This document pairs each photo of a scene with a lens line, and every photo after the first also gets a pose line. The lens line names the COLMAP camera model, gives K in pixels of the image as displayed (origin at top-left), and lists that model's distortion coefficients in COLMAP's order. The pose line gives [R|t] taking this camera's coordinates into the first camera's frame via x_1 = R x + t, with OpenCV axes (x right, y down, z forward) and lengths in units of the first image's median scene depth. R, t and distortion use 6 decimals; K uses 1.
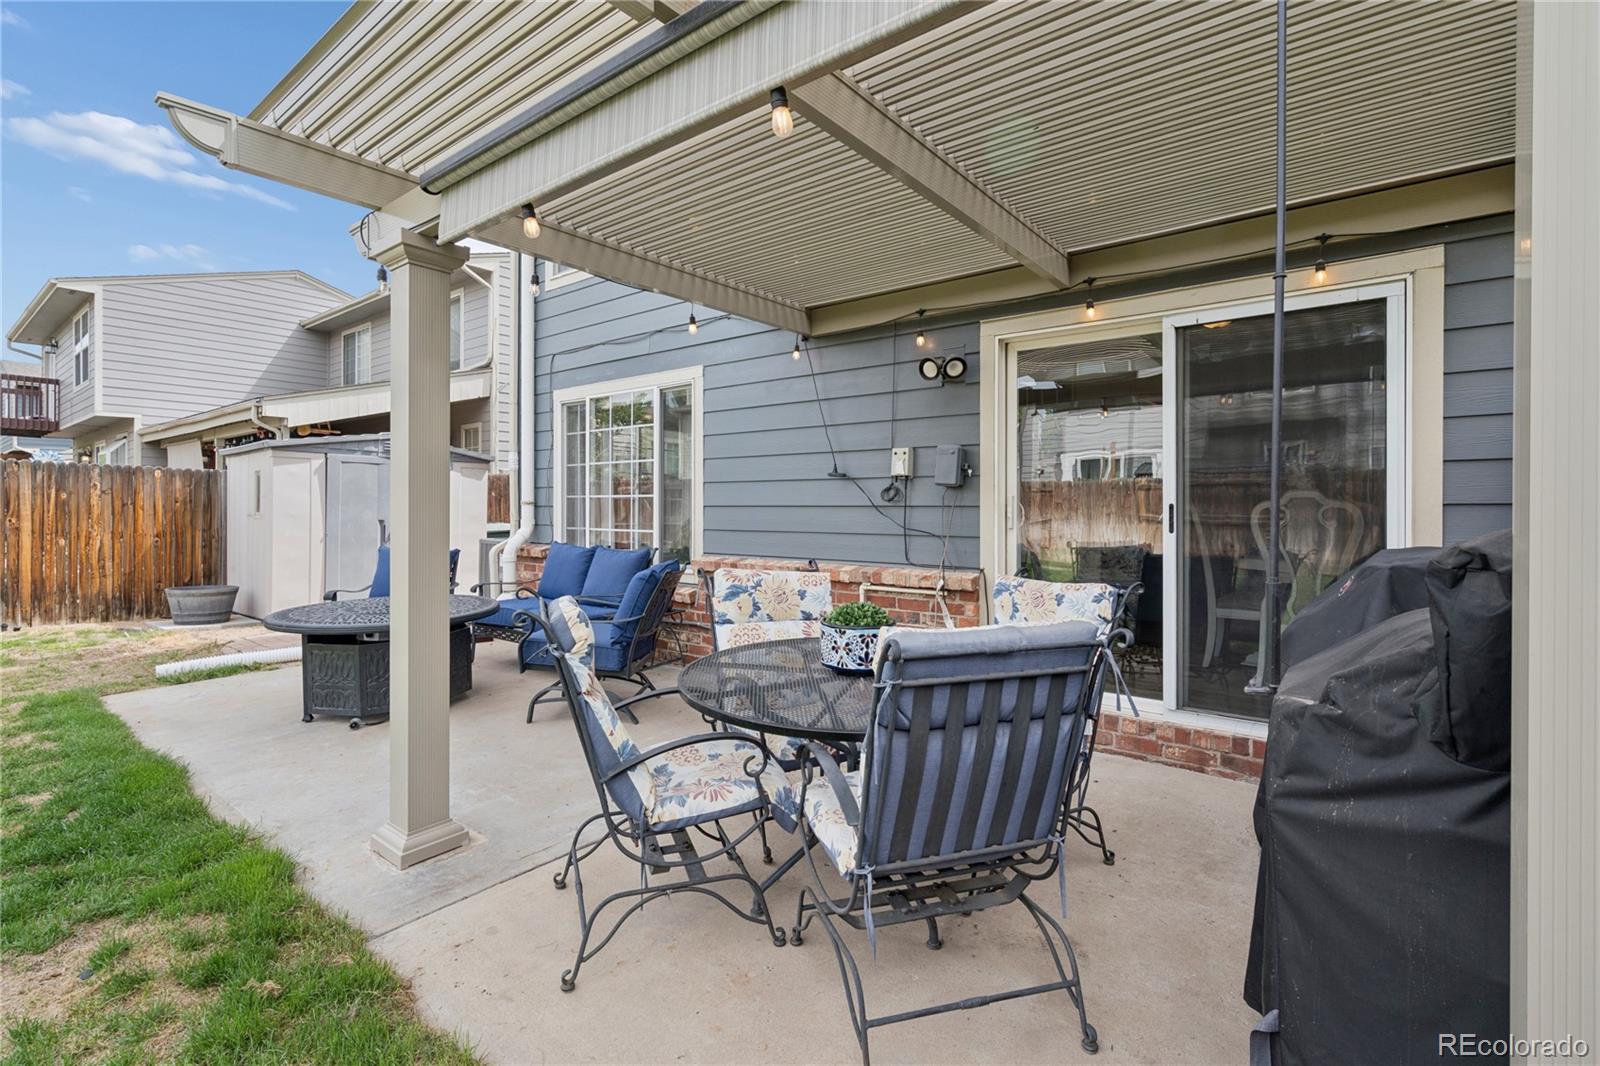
lens RADIAL K [[742.3, 0, 788.8], [0, 742.3, 517.7], [0, 0, 1]] dist [-0.000838, 0.000866]
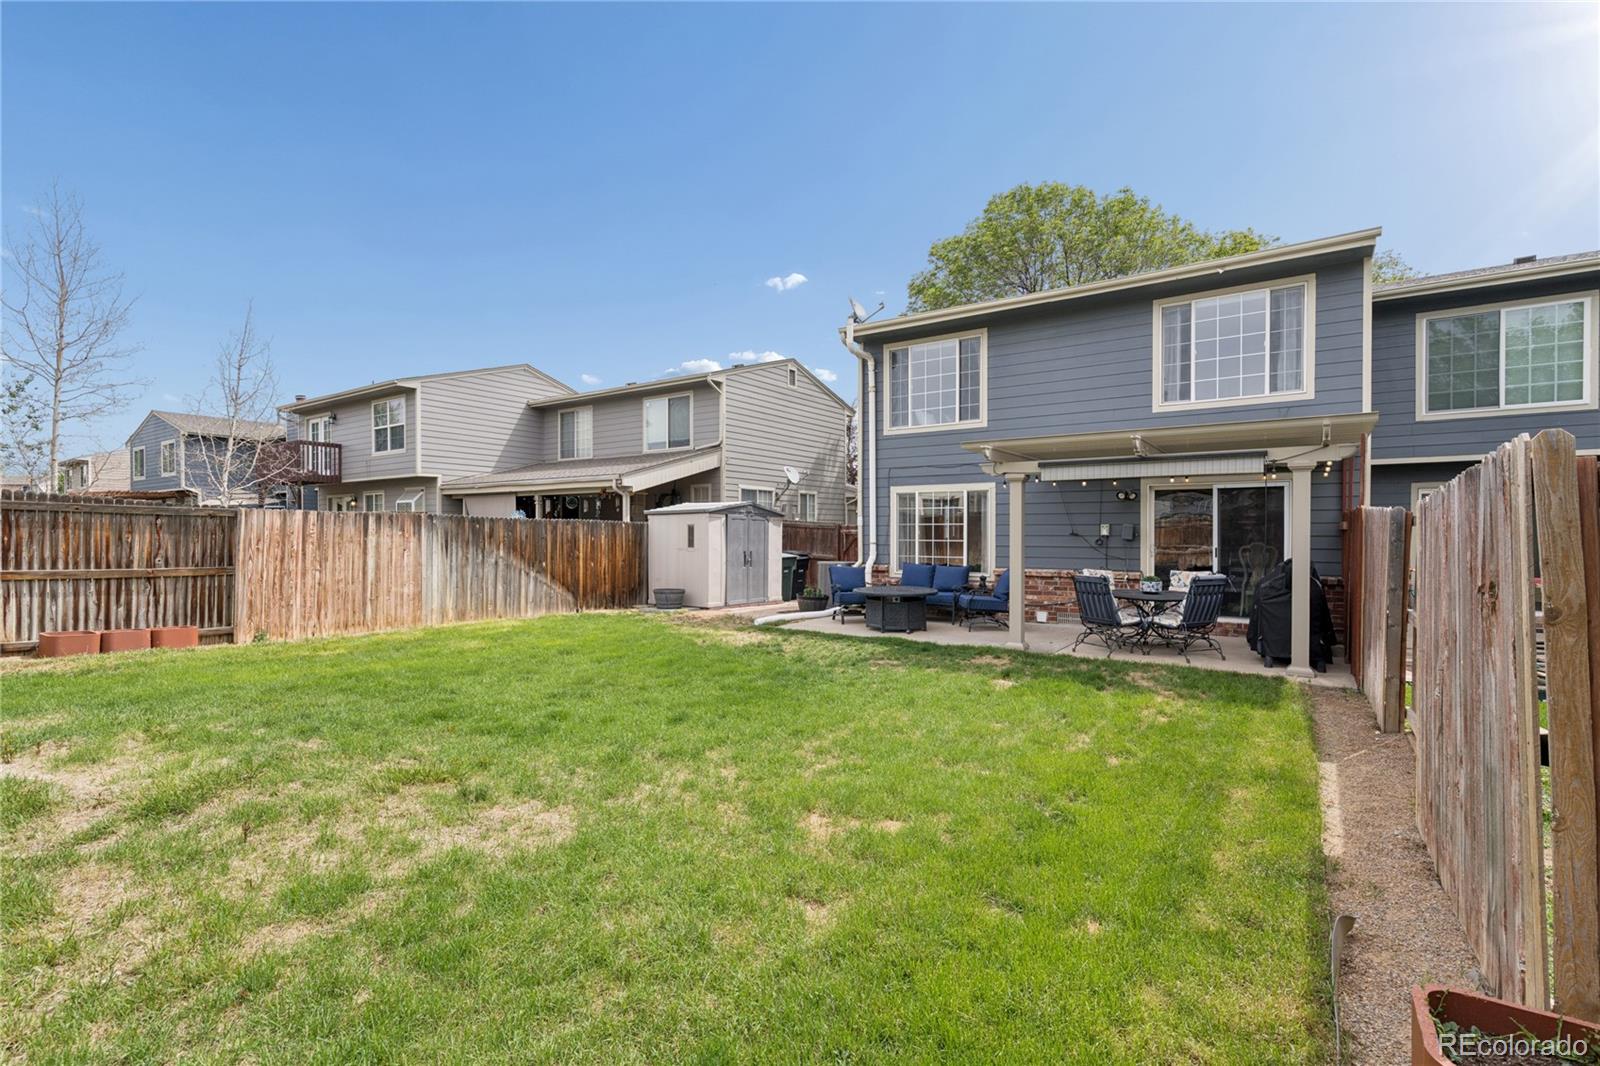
lens RADIAL K [[752.6, 0, 777.1], [0, 752.6, 529.7], [0, 0, 1]] dist [0.000040, 0.000145]
pose [[0.998421, -0.001975, 0.056147, -0.606188], [0.002904, 0.999860, -0.016484, -0.019629], [-0.056107, 0.016621, 0.998286, -0.821516]]
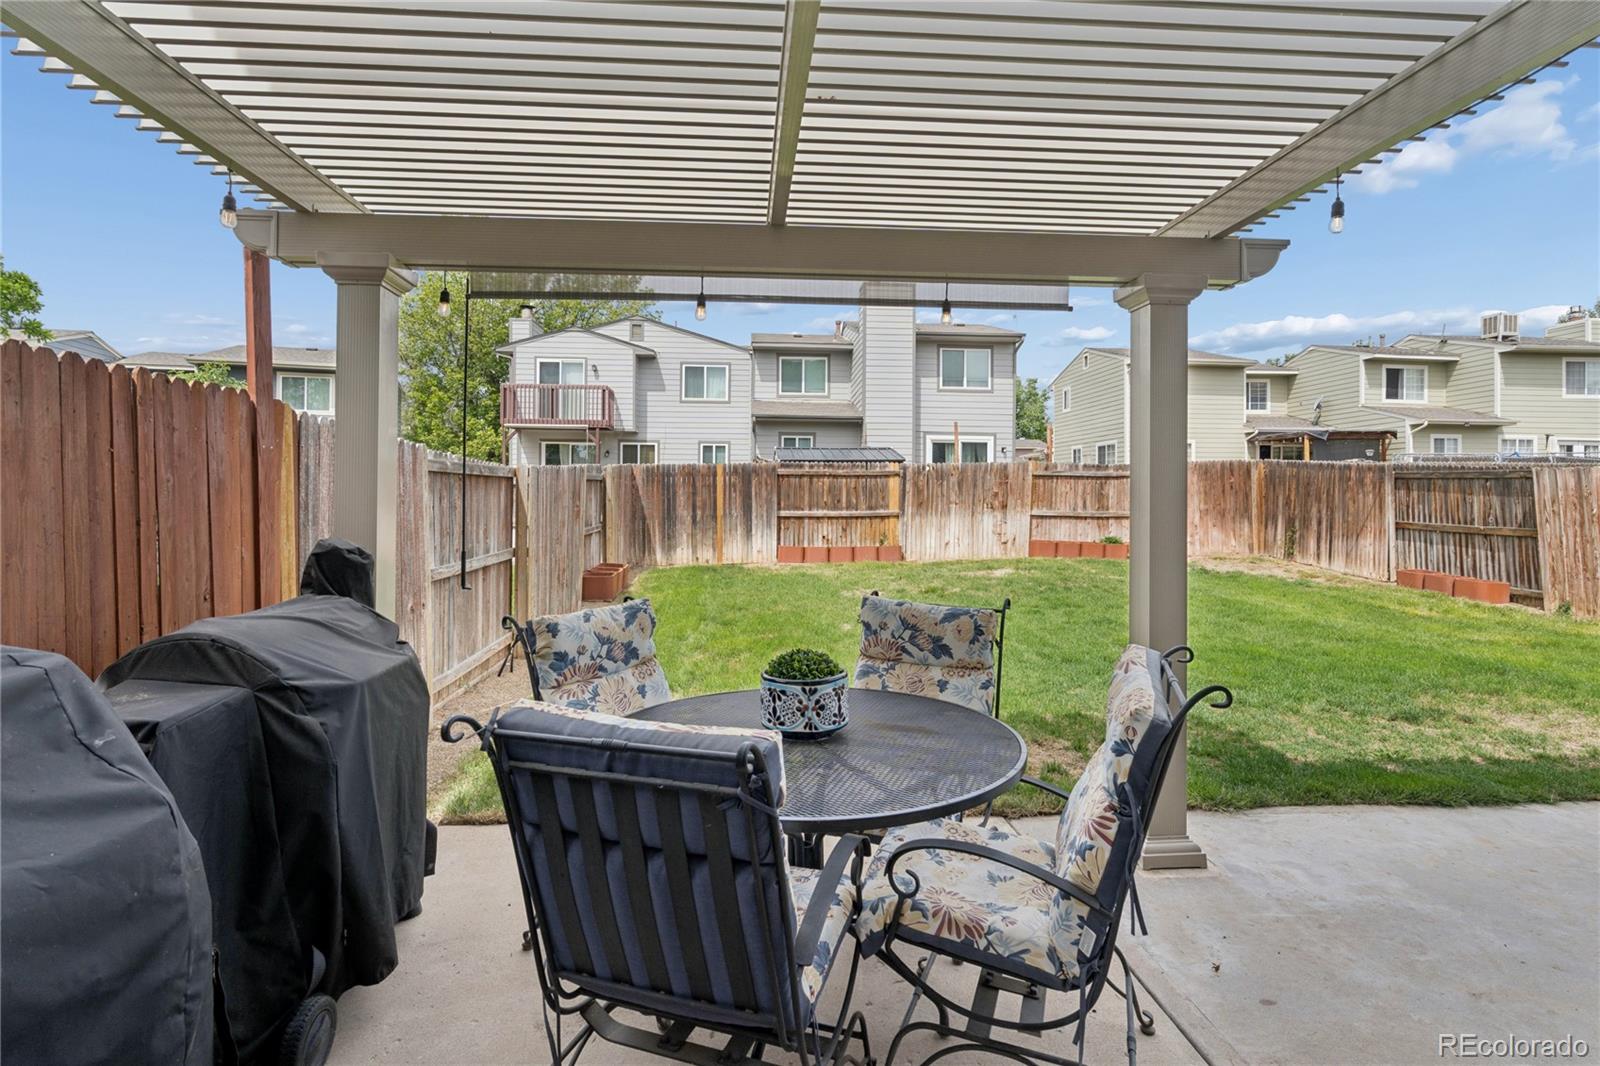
lens RADIAL K [[749.2, 0, 796.4], [0, 749.2, 490.7], [0, 0, 1]] dist [-0.000042, 0.000961]
pose [[-0.732900, -0.013446, -0.680204, 0.204126], [-0.016649, 0.999860, -0.001826, -0.020950], [0.680133, 0.009987, -0.733021, 0.474273]]
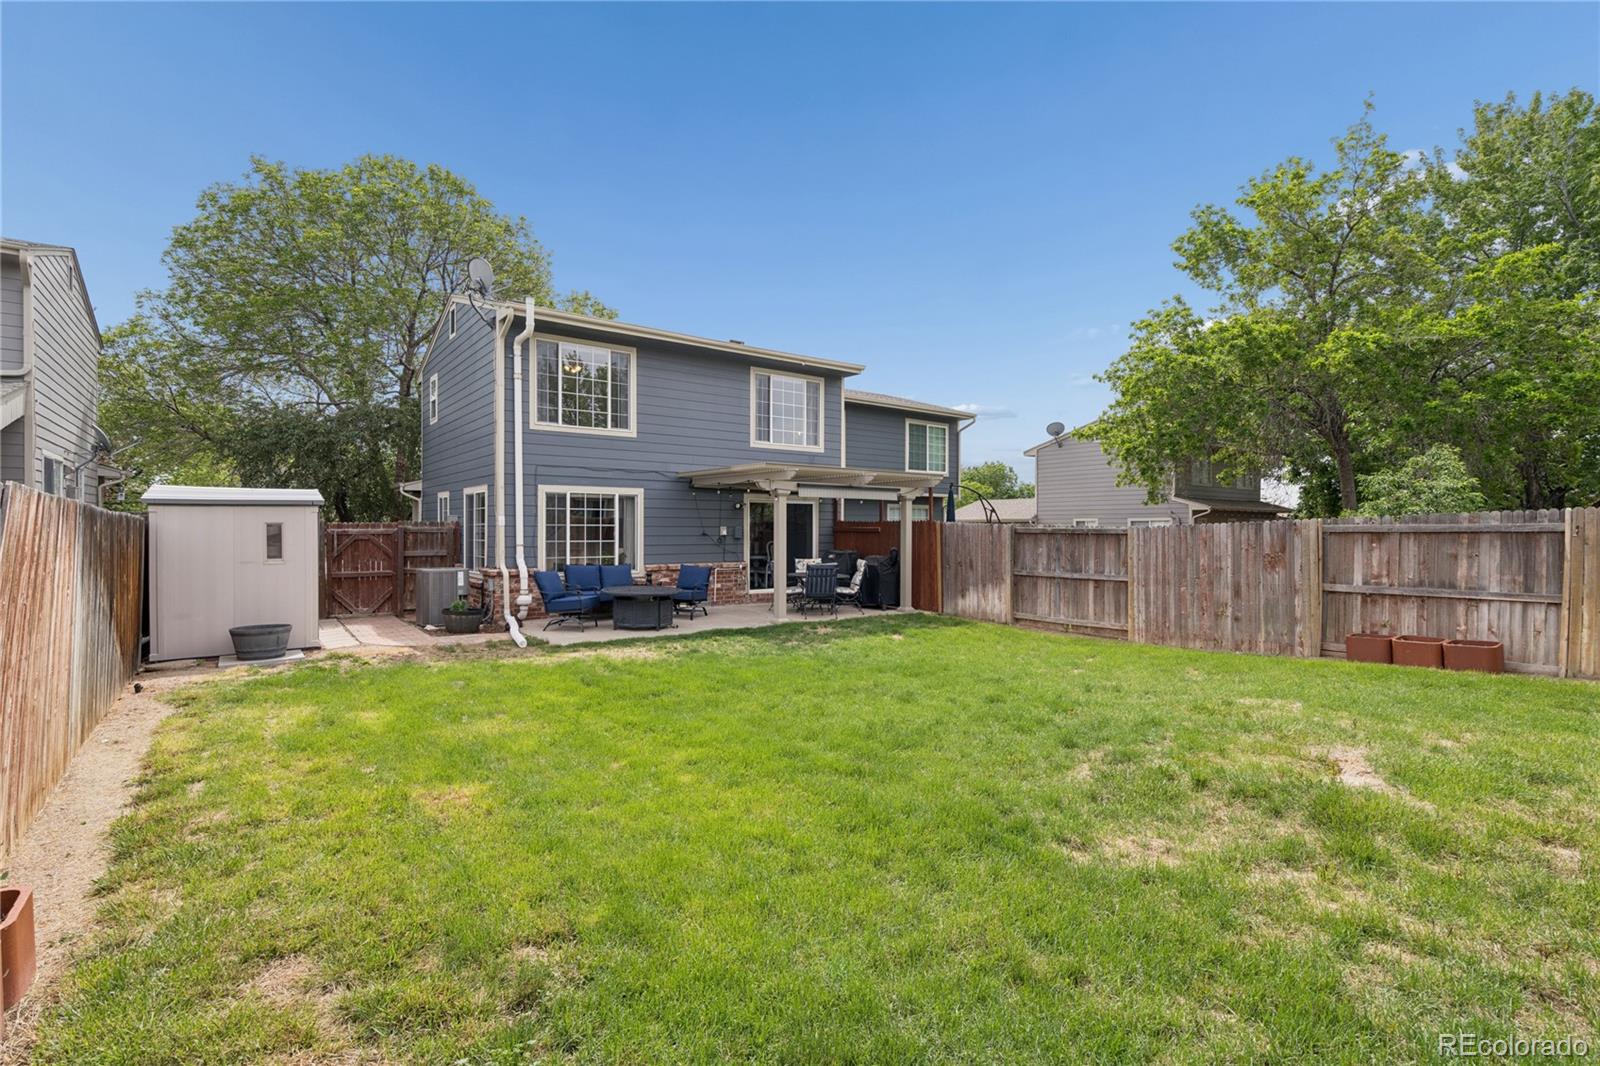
lens RADIAL K [[747.5, 0, 802.1], [0, 747.5, 527.4], [0, 0, 1]] dist [-0.003223, 0.000057]
pose [[0.230857, -0.002880, 0.972983, -1.649577], [0.008367, 0.999965, 0.000975, -0.049877], [-0.972952, 0.007916, 0.230873, -0.065139]]
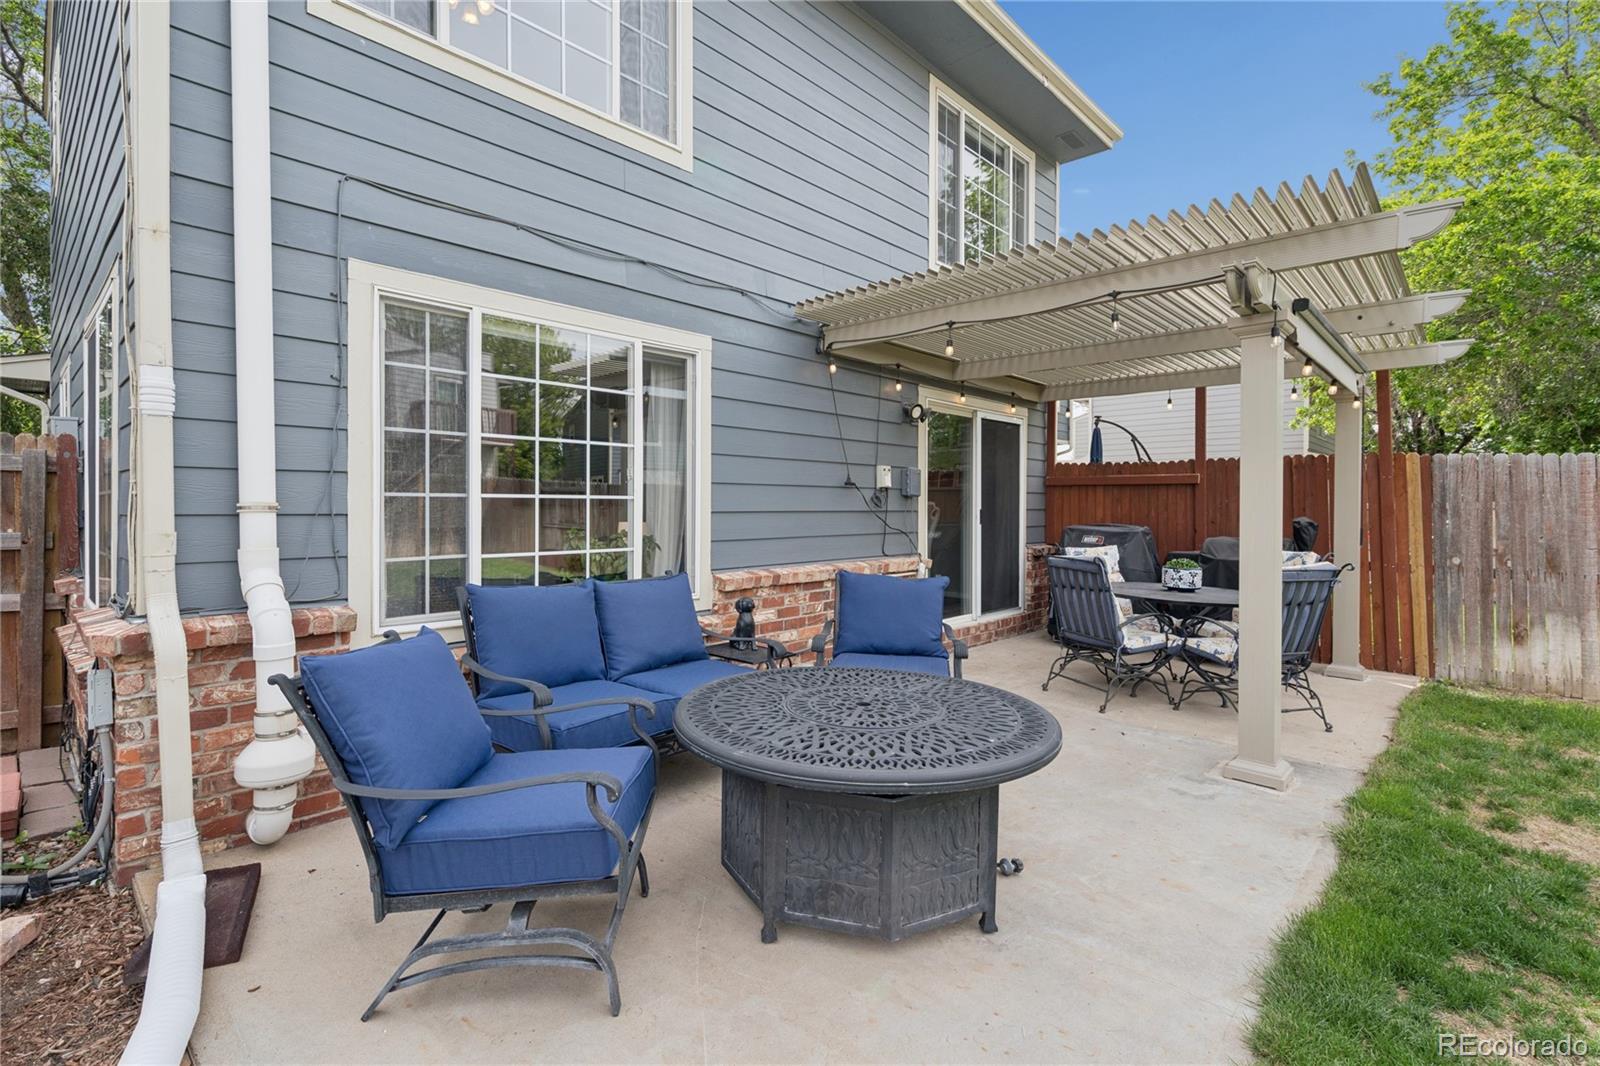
lens RADIAL K [[744.5, 0, 799.4], [0, 744.5, 513.0], [0, 0, 1]] dist [-0.001123, 0.000502]
pose [[0.065653, -0.013615, 0.997750, -0.622230], [0.008903, 0.999875, 0.013058, -0.016488], [-0.997803, 0.008026, 0.065766, 0.578070]]
